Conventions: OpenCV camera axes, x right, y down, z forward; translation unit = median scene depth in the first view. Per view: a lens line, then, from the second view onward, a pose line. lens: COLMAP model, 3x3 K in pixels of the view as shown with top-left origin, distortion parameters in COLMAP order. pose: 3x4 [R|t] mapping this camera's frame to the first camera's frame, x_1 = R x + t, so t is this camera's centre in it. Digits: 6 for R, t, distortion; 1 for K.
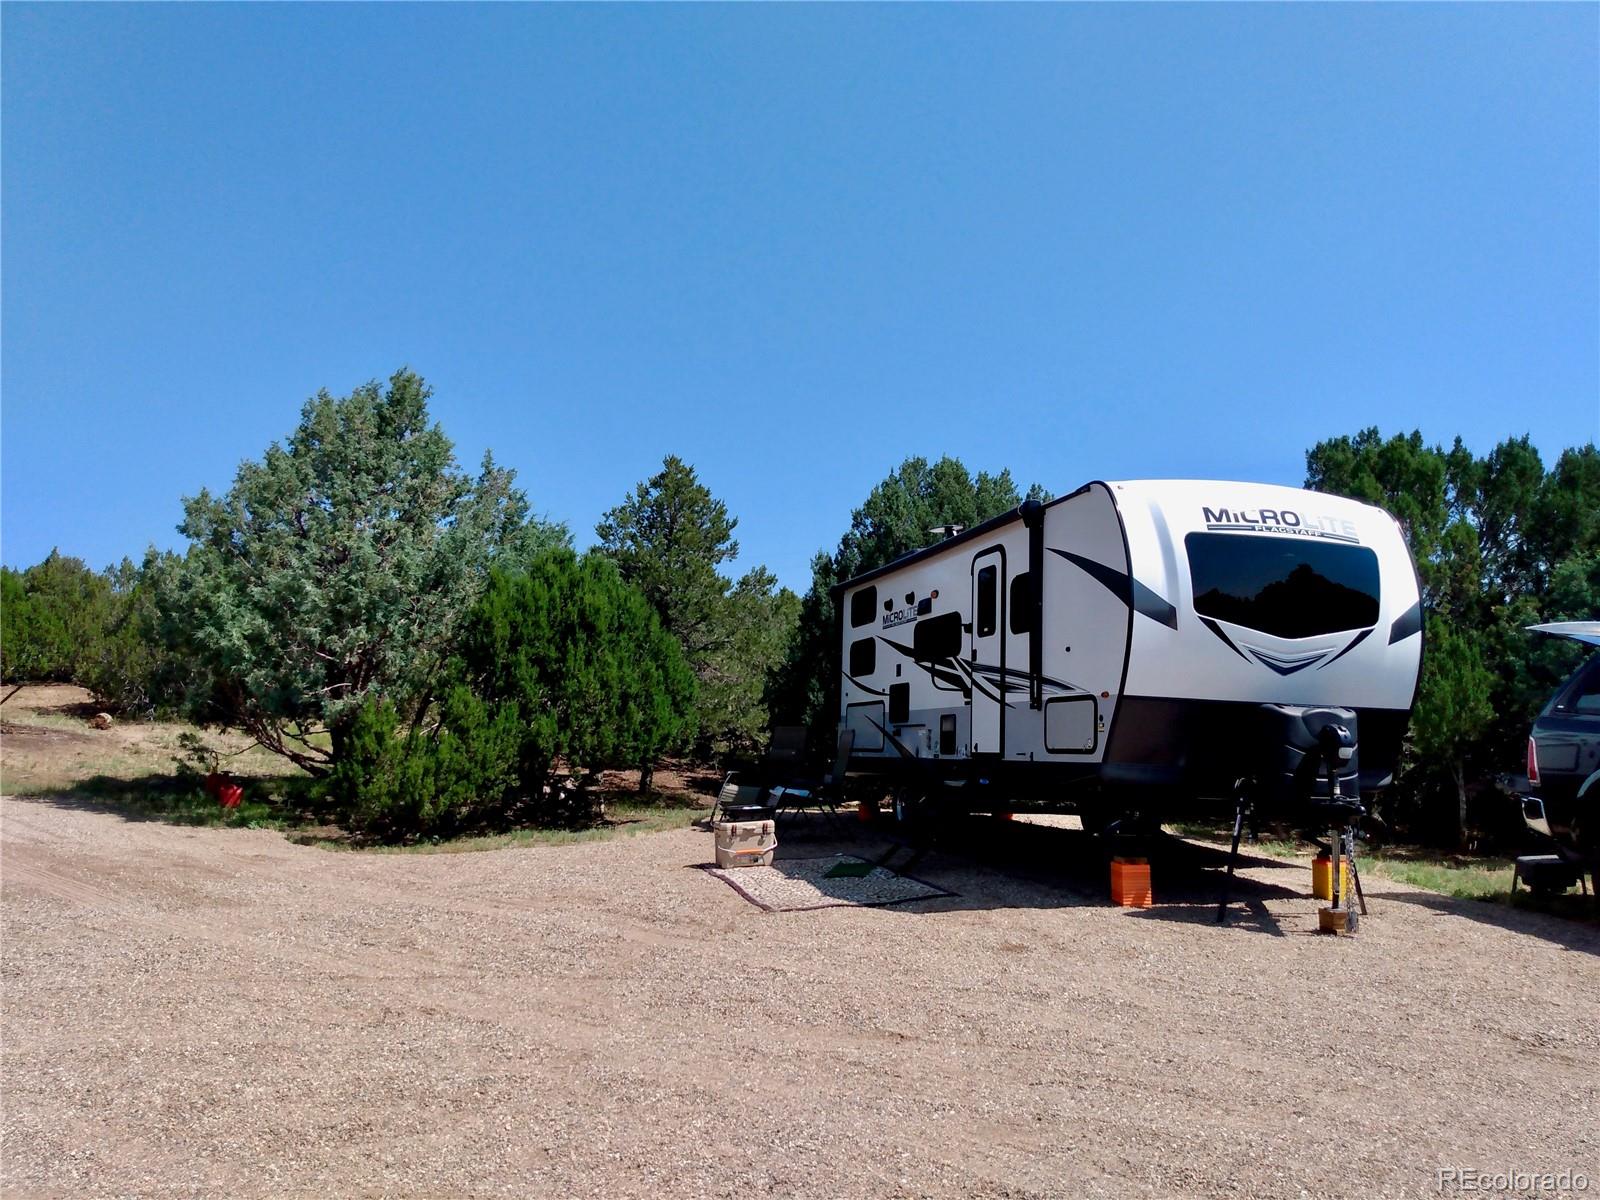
lens RADIAL K [[1262.4, 0, 800.0], [0, 1262.4, 600.0], [0, 0, 1]] dist [0.003368, 0.000189]
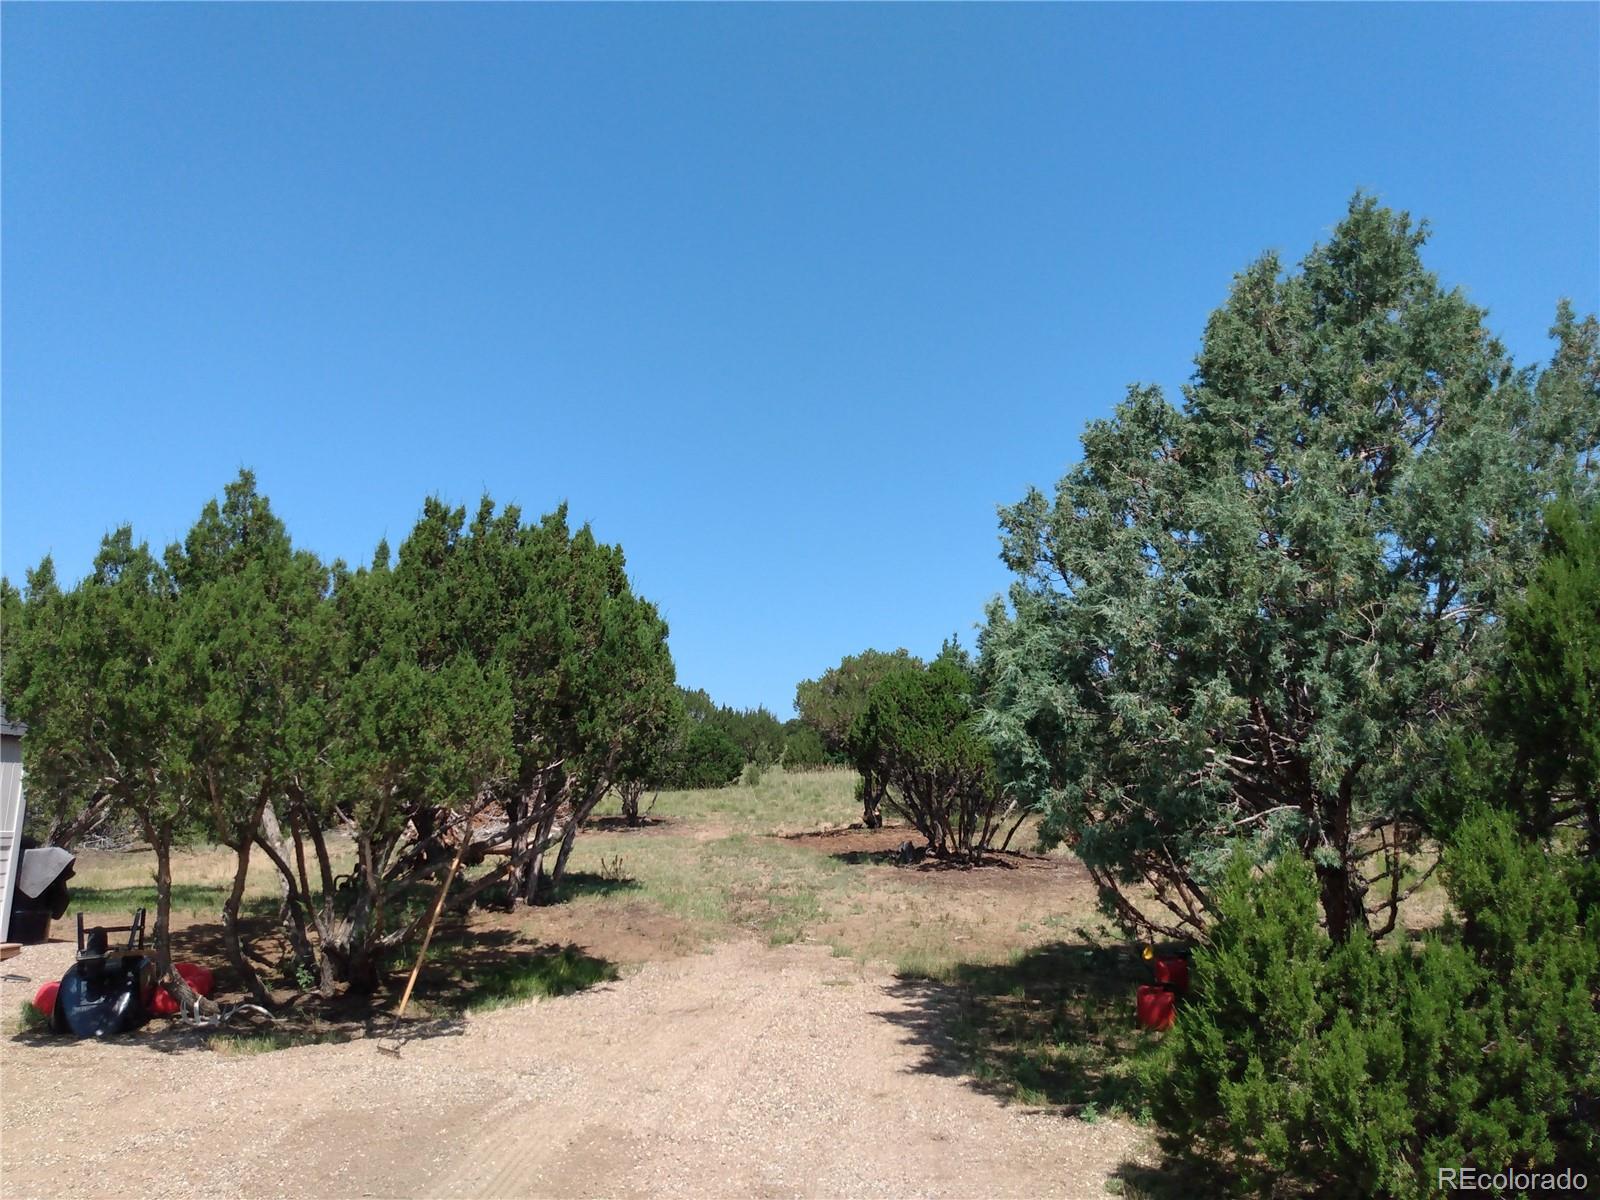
lens RADIAL K [[1262.4, 0, 800.0], [0, 1262.4, 600.0], [0, 0, 1]] dist [0.003368, 0.000189]
pose [[0.626006, -0.149863, -0.765283, -0.096405], [0.096447, 0.988705, -0.114720, 0.028240], [0.773831, -0.001993, 0.633389, 0.591409]]
